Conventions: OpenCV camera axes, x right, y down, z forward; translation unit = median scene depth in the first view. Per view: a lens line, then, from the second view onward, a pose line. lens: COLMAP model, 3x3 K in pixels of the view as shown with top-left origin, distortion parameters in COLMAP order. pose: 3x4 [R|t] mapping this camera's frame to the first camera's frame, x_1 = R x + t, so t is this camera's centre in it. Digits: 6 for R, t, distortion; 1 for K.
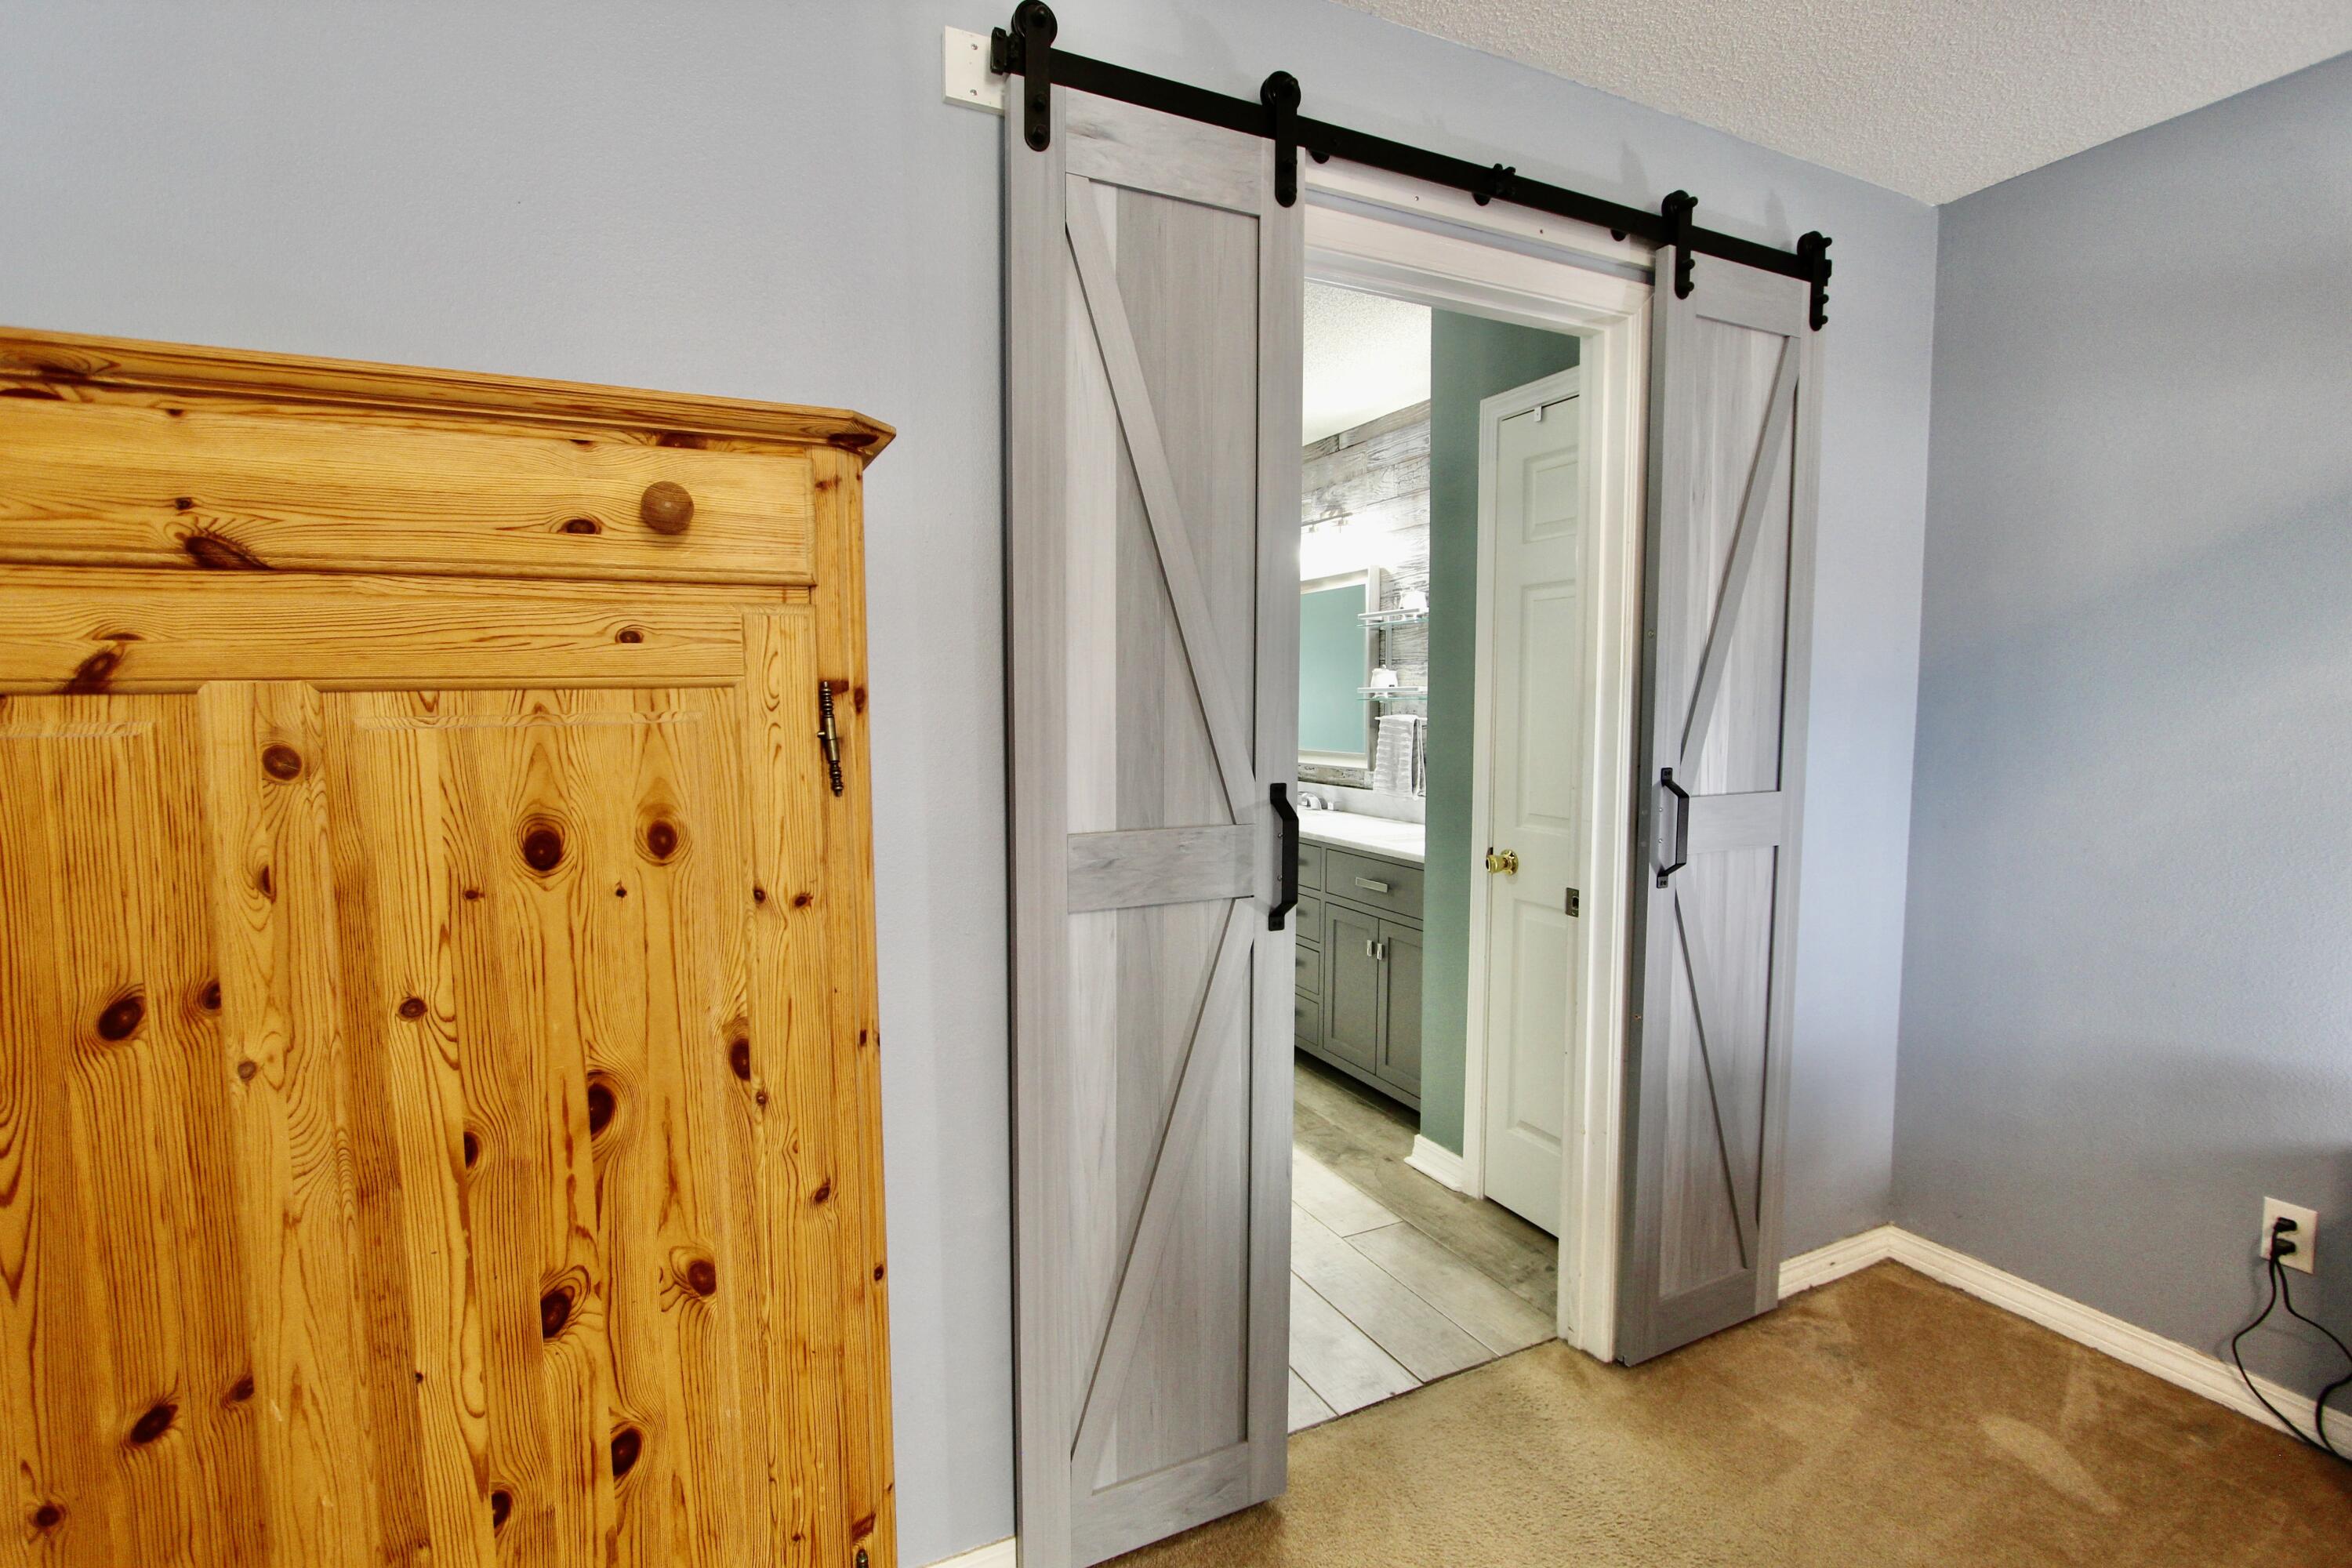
lens RADIAL K [[1083.8, 0, 1182.5], [0, 1083.8, 776.6], [0, 0, 1]] dist [-0.017838, 0.002185]
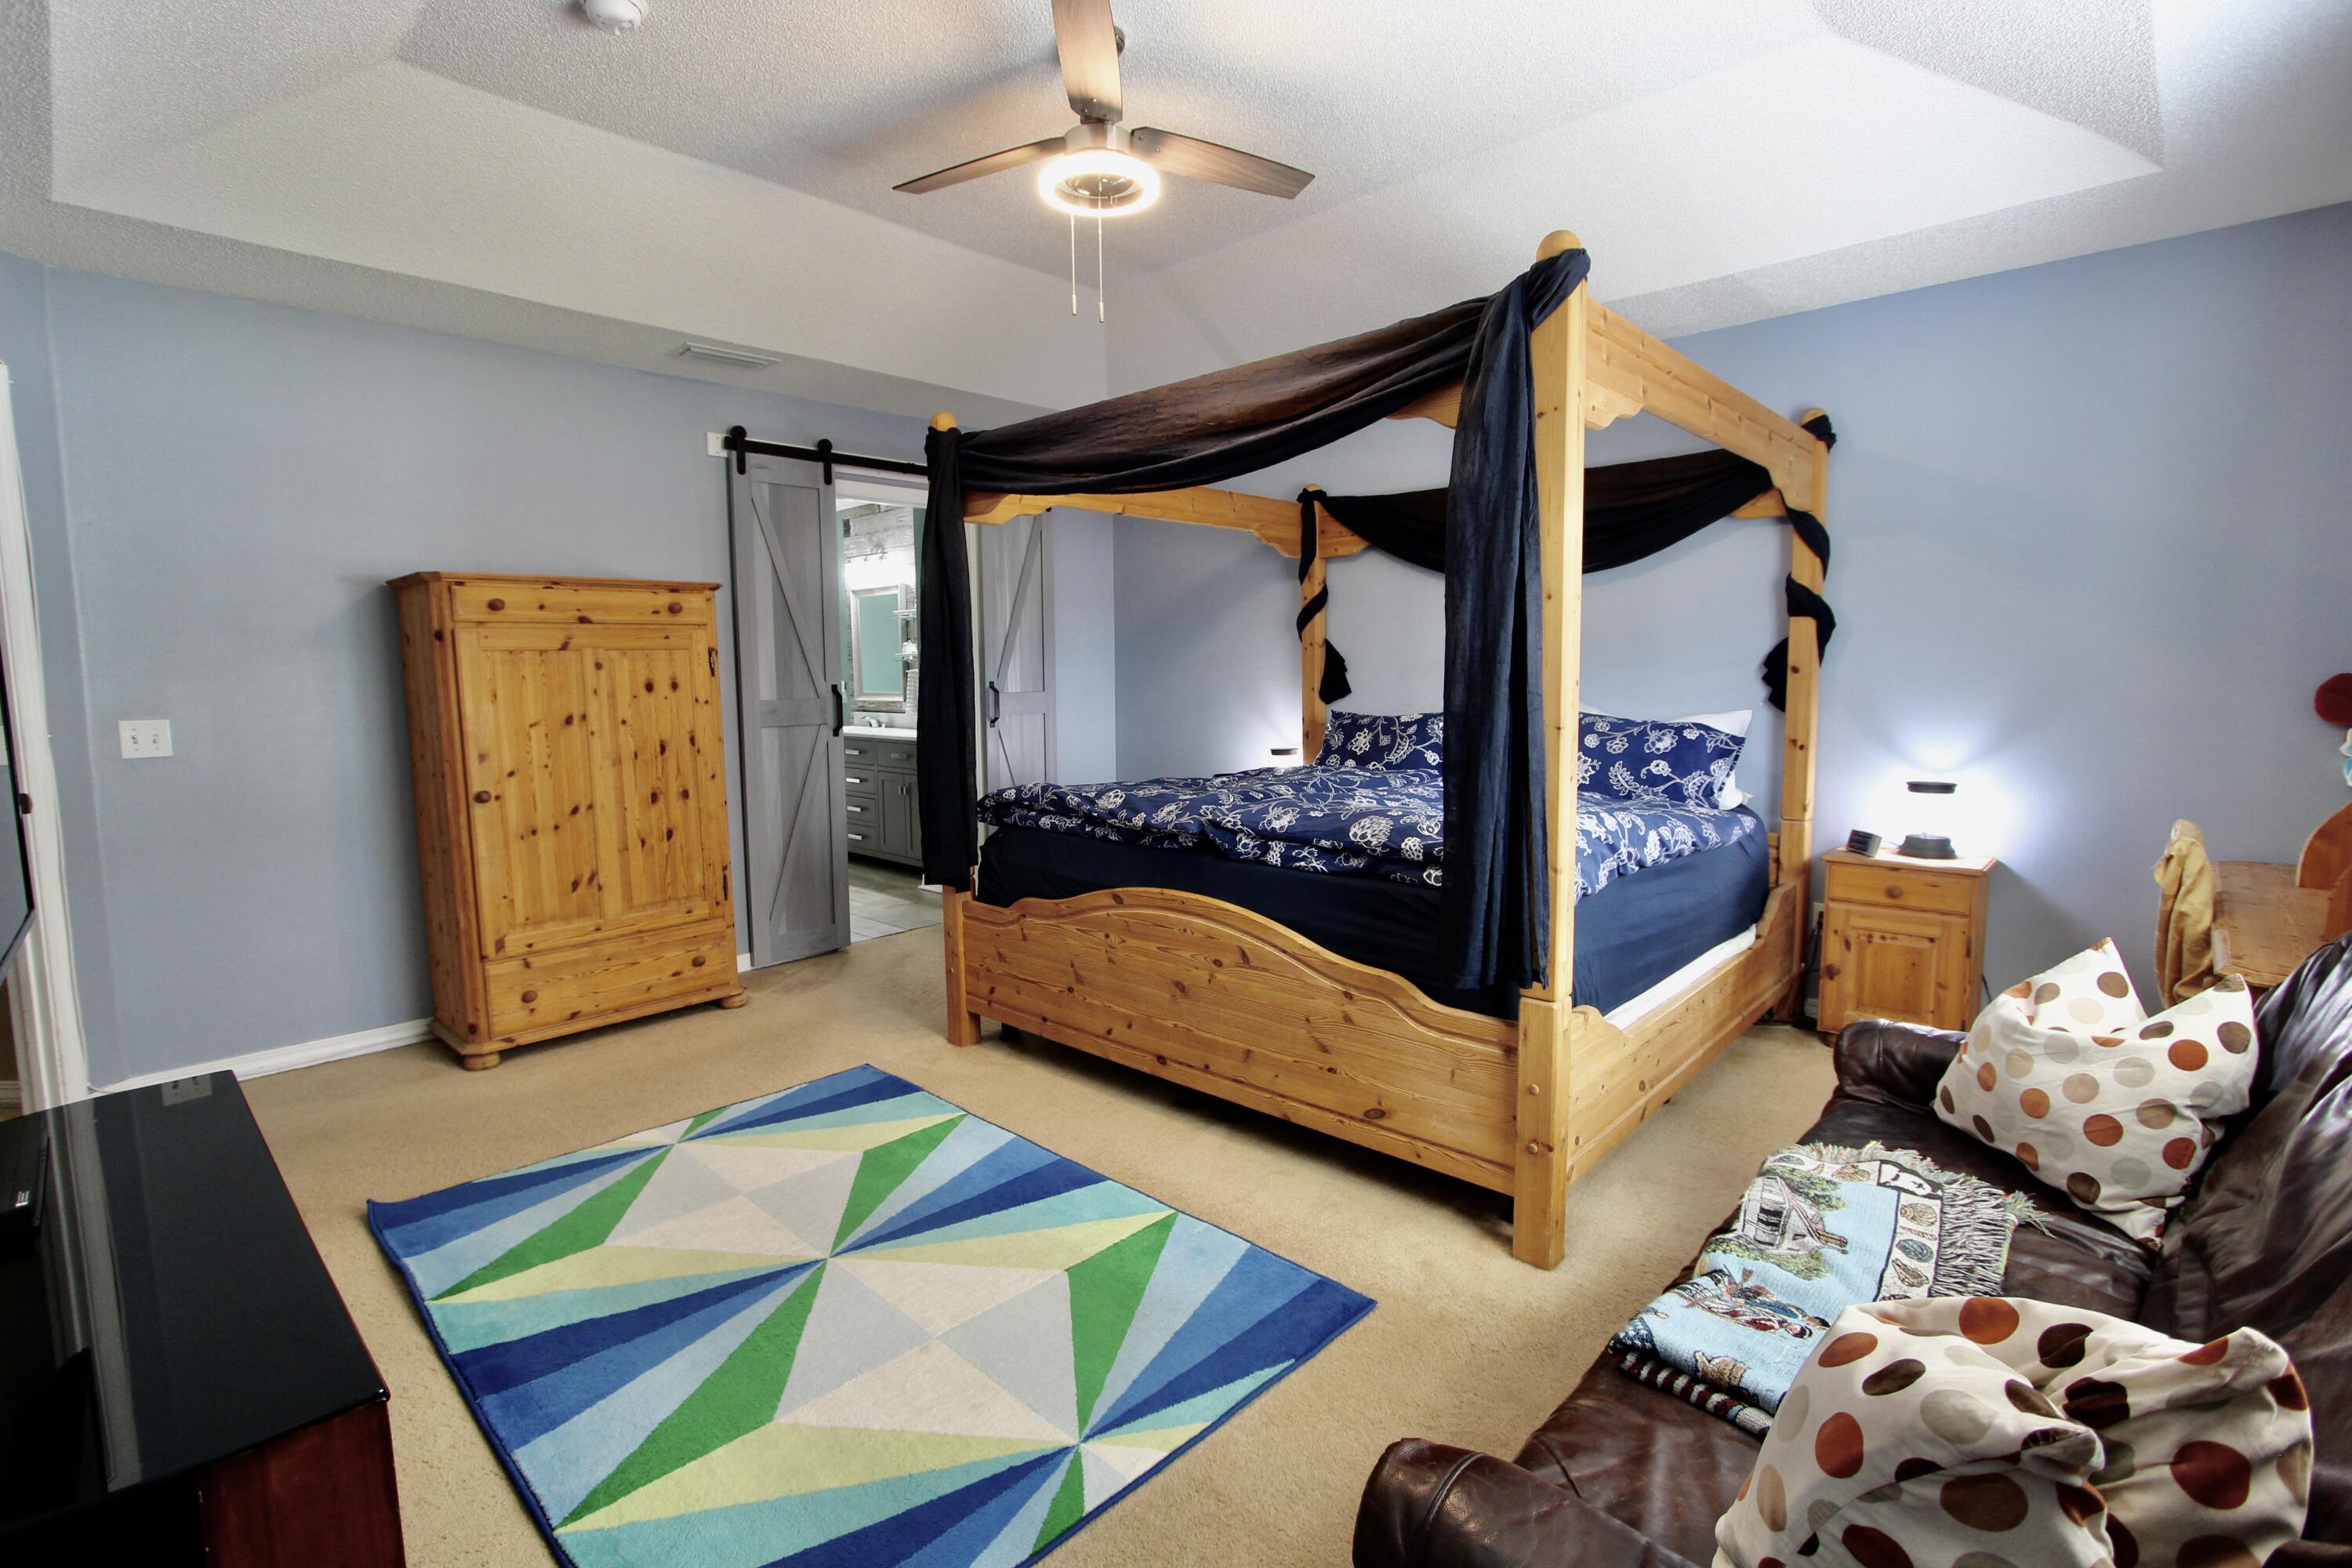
lens RADIAL K [[1083.8, 0, 1165.7], [0, 1083.8, 787.7], [0, 0, 1]] dist [-0.017838, 0.002185]
pose [[0.939900, -0.045121, 0.338455, -0.028663], [0.032880, 0.998584, 0.041816, 0.078641], [-0.339862, -0.028174, 0.940053, -0.830855]]
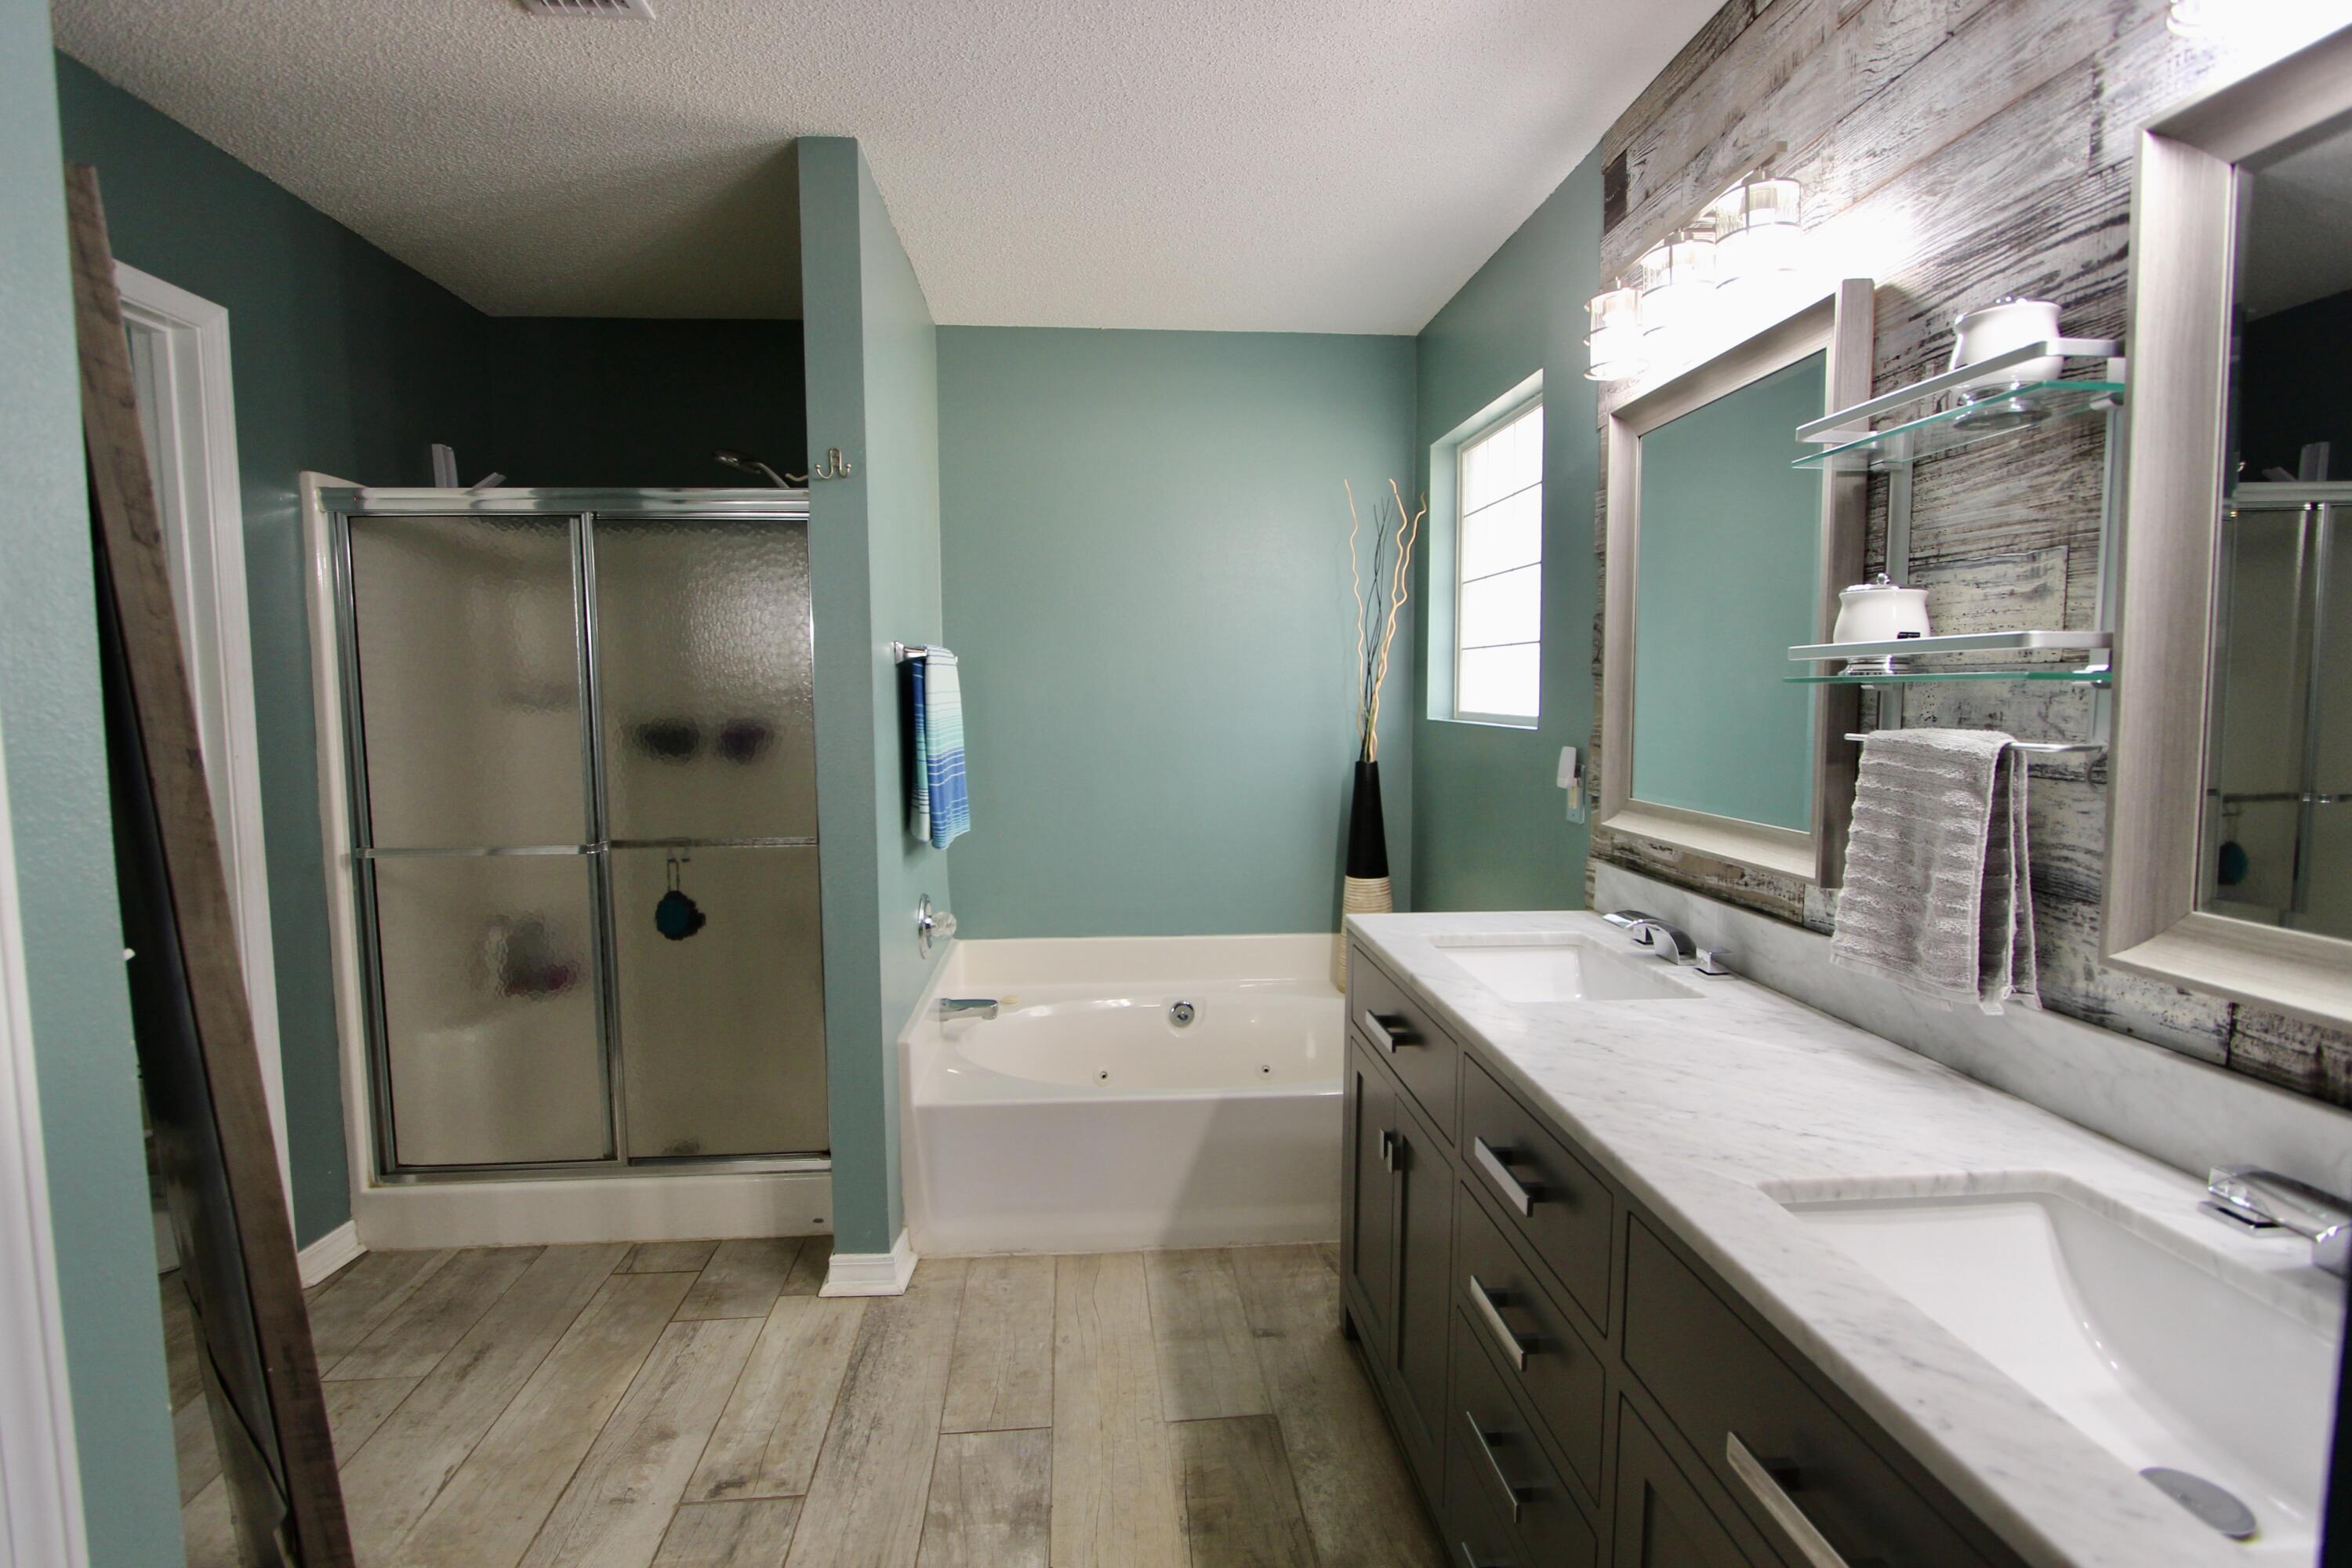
lens RADIAL K [[1083.8, 0, 1175.8], [0, 1083.8, 780.9], [0, 0, 1]] dist [-0.017838, 0.002185]
pose [[0.929516, 0.027521, -0.367754, 0.114209], [-0.021261, 0.999552, 0.021063, -0.044927], [0.368169, -0.011760, 0.929684, 0.648937]]
